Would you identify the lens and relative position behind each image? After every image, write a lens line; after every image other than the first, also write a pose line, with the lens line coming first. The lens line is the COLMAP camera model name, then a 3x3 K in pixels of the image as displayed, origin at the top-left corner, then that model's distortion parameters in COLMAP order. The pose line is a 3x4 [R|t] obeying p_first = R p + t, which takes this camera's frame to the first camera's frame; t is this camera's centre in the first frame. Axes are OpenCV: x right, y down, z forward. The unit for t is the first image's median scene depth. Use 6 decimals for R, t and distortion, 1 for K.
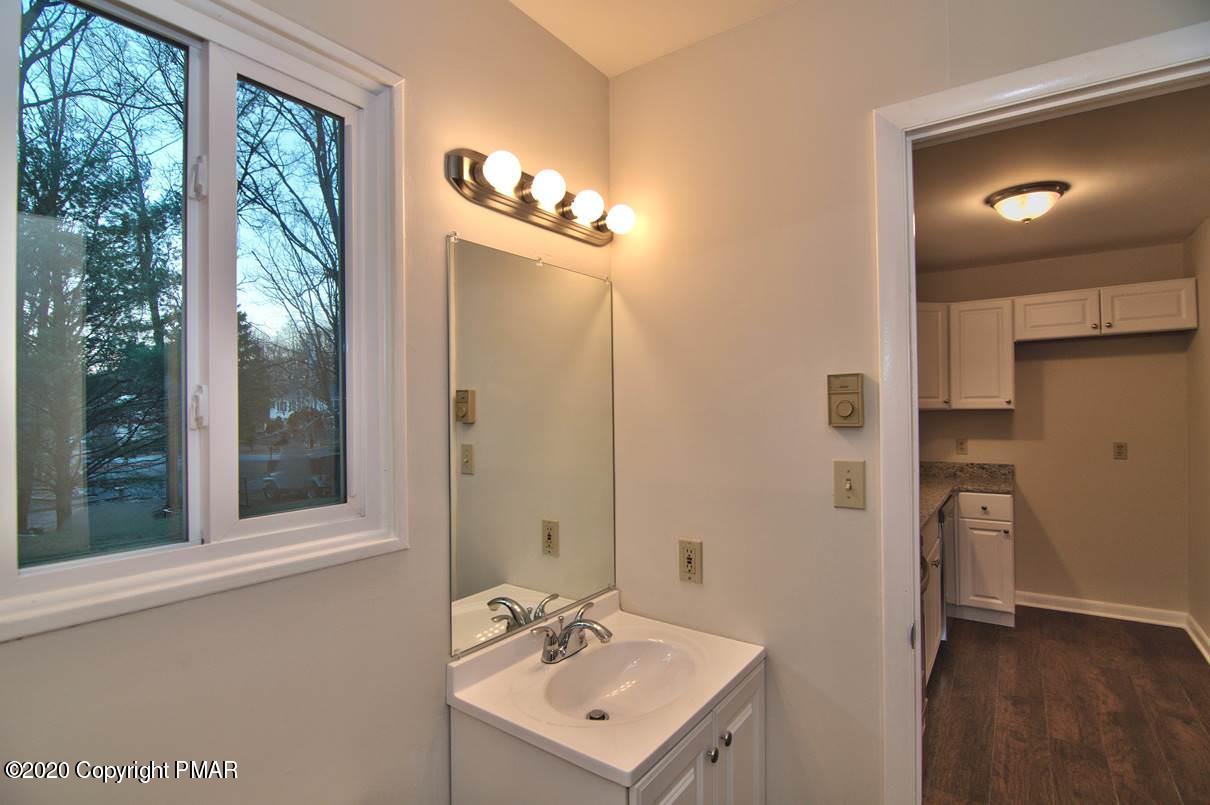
lens RADIAL K [[580.3, 0, 606.4], [0, 580.3, 403.3], [0, 0, 1]] dist [-0.006173, -0.009981]
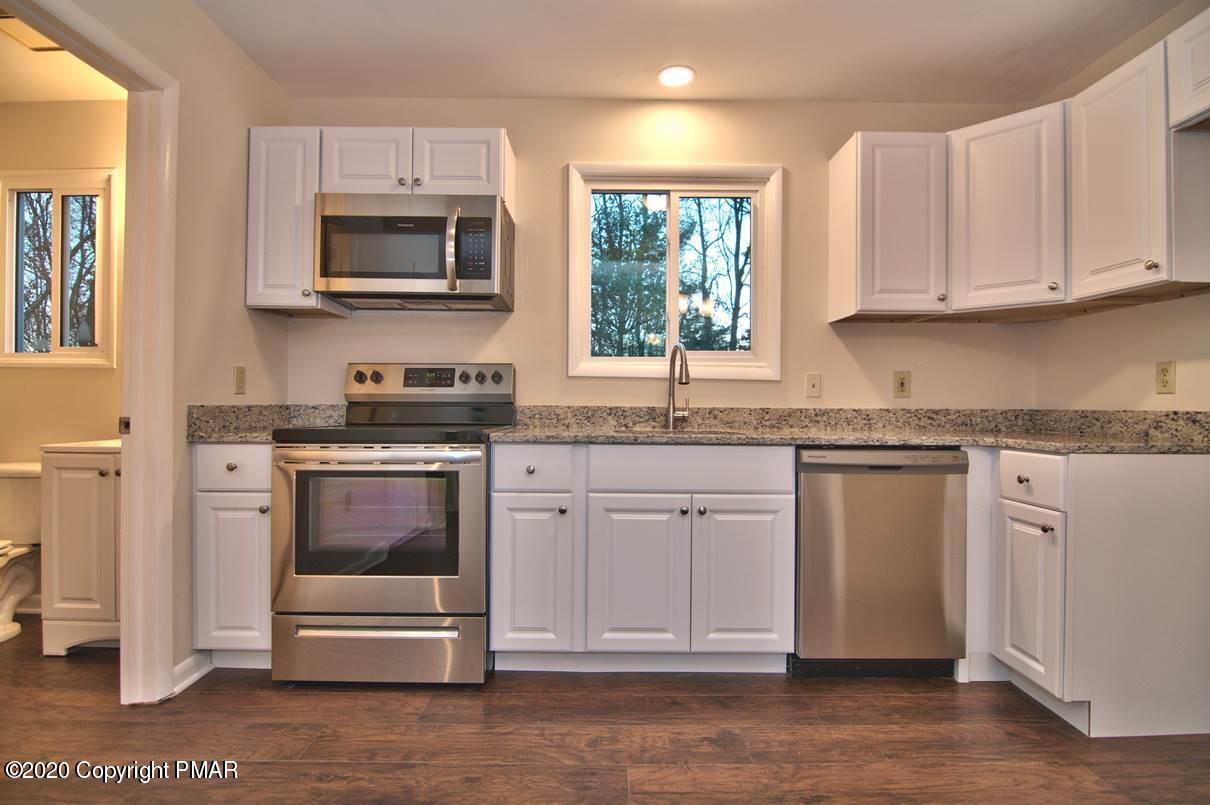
lens RADIAL K [[580.3, 0, 606.4], [0, 580.3, 403.3], [0, 0, 1]] dist [-0.006173, -0.009981]
pose [[0.581597, 0.016110, -0.813317, 0.872274], [-0.007093, 0.999866, 0.014733, 0.109923], [0.813446, -0.002799, 0.581634, 0.406091]]
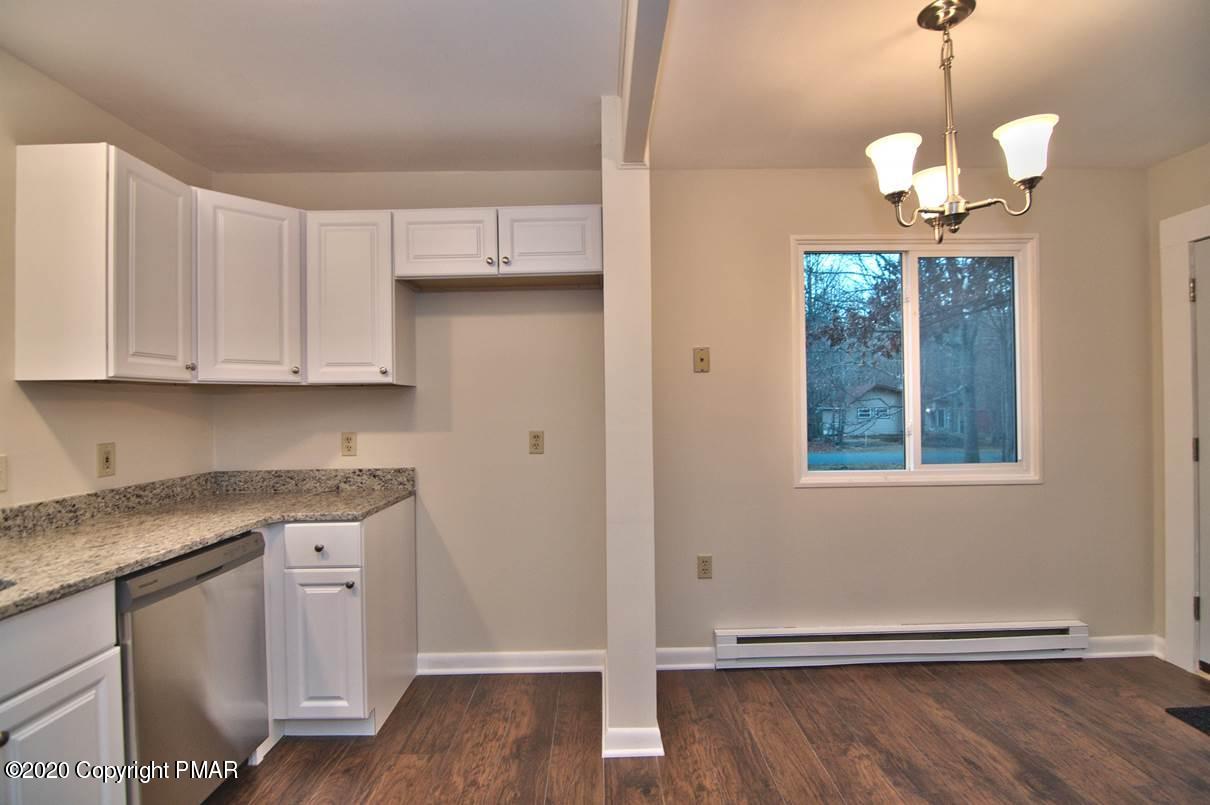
lens RADIAL K [[580.3, 0, 606.4], [0, 580.3, 403.3], [0, 0, 1]] dist [-0.006173, -0.009981]
pose [[0.807943, 0.002421, 0.589256, 0.553514], [-0.000346, 0.999993, -0.003634, 0.036961], [-0.589261, 0.002733, 0.807938, 0.360342]]
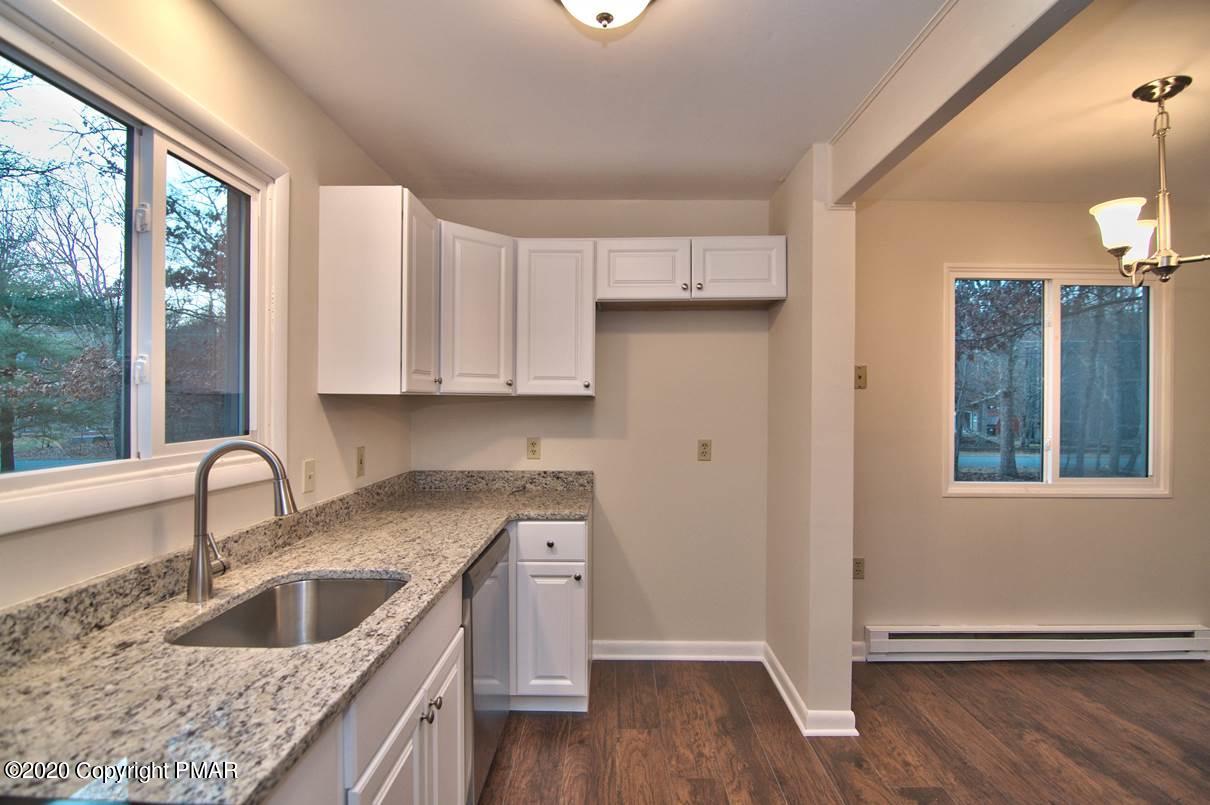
lens RADIAL K [[580.3, 0, 606.4], [0, 580.3, 403.3], [0, 0, 1]] dist [-0.006173, -0.009981]
pose [[0.822570, 0.012662, 0.568523, 0.334436], [-0.019500, 0.999792, 0.005946, 0.015711], [-0.568330, -0.015977, 0.822646, 0.429662]]
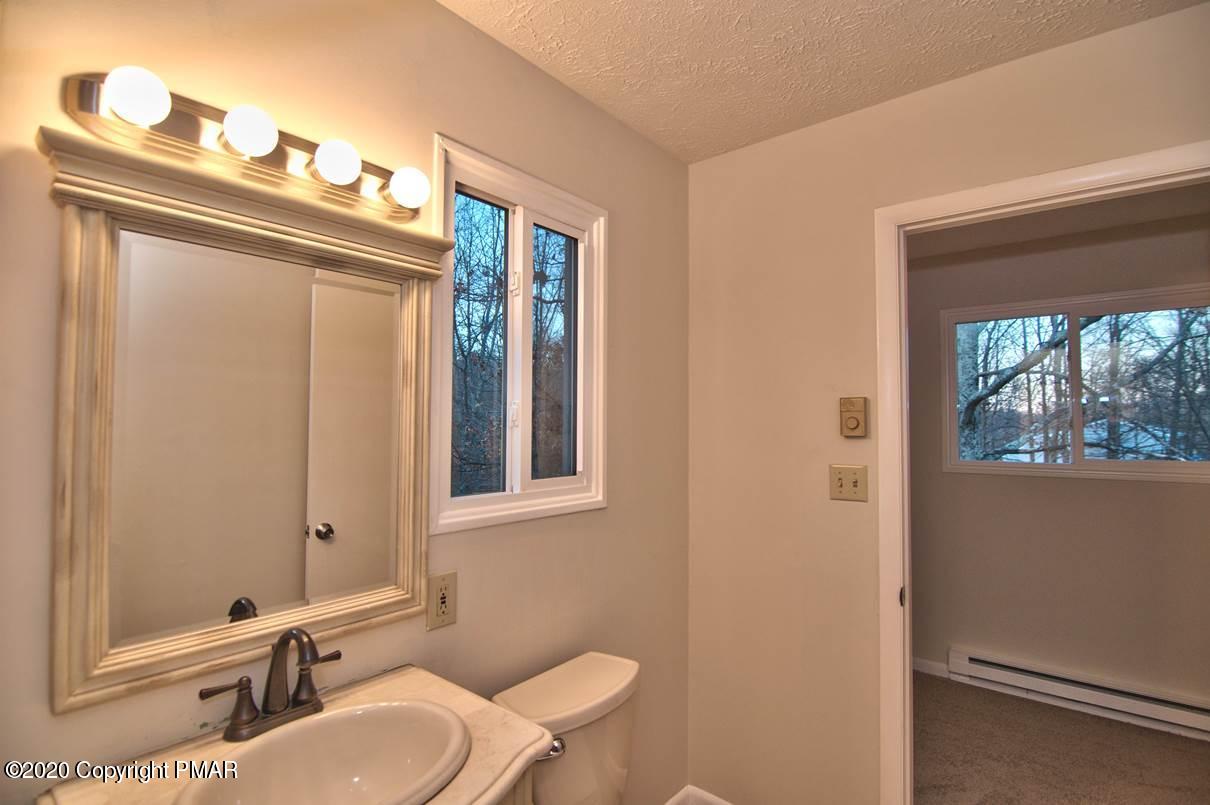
lens RADIAL K [[580.3, 0, 606.4], [0, 580.3, 403.3], [0, 0, 1]] dist [-0.006173, -0.009981]
pose [[0.997265, 0.011961, -0.072939, -0.068040], [-0.014142, 0.999466, -0.029460, 0.002579], [0.072547, 0.030411, 0.996901, -0.201990]]
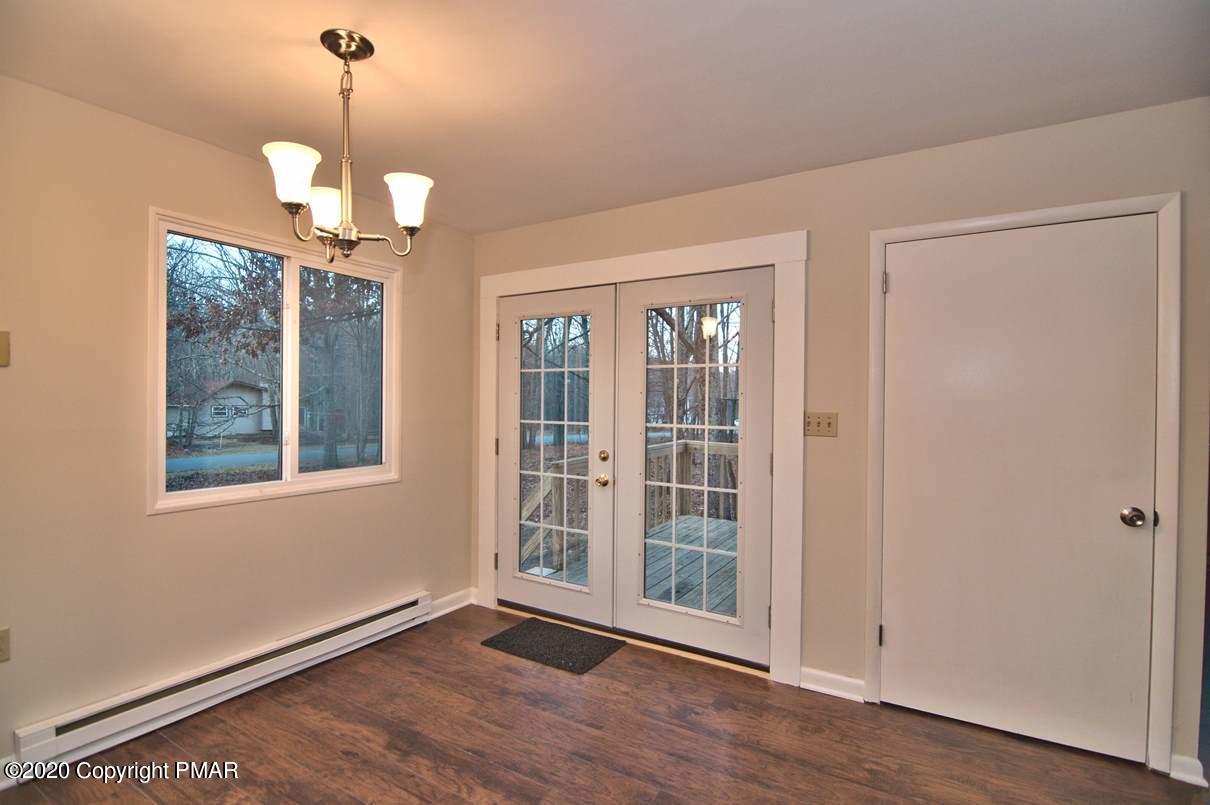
lens RADIAL K [[580.3, 0, 606.4], [0, 580.3, 403.3], [0, 0, 1]] dist [-0.006173, -0.009981]
pose [[-0.069980, 0.007632, 0.997519, 0.550891], [-0.015593, 0.999840, -0.008744, 0.021942], [-0.997427, -0.016167, -0.069850, 0.383969]]
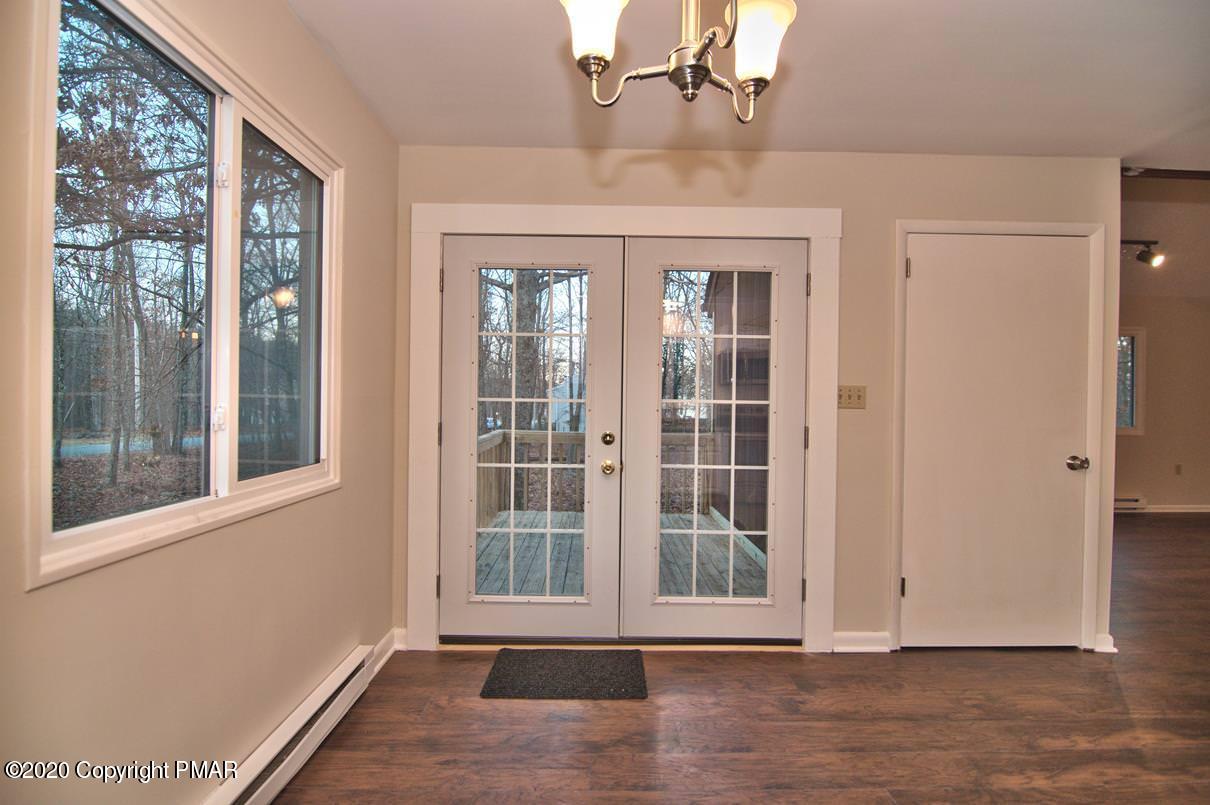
lens RADIAL K [[580.3, 0, 606.4], [0, 580.3, 403.3], [0, 0, 1]] dist [-0.006173, -0.009981]
pose [[-0.590572, 0.000789, 0.806984, 0.839380], [-0.011566, 0.999889, -0.009442, 0.057543], [-0.806902, -0.014910, -0.590497, 0.783011]]
